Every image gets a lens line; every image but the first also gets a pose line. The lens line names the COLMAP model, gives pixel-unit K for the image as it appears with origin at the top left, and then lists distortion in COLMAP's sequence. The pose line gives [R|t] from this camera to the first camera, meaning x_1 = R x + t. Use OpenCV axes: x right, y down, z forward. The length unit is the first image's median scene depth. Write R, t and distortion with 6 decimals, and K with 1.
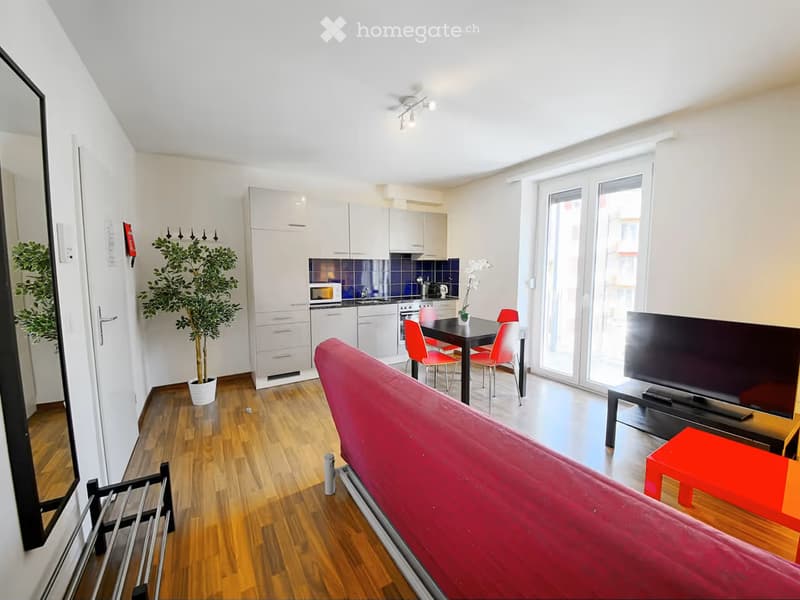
lens RADIAL K [[320.4, 0, 399.2], [0, 320.4, 298.0], [0, 0, 1]] dist [0.019064, -0.017901]
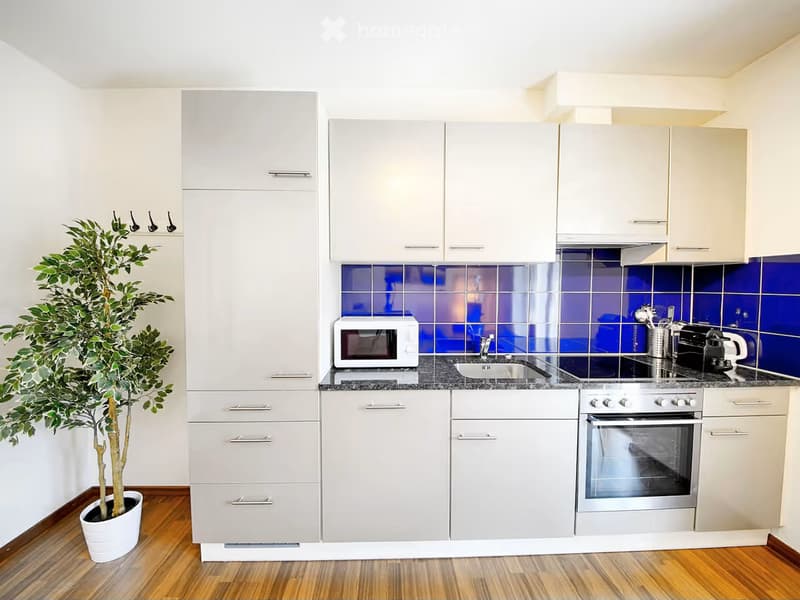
lens RADIAL K [[320.4, 0, 399.2], [0, 320.4, 298.0], [0, 0, 1]] dist [0.019064, -0.017901]
pose [[0.873974, 0.021811, -0.485483, -0.007404], [-0.050917, 0.997604, -0.046844, -0.046990], [0.483298, 0.065660, 0.872990, 0.550236]]
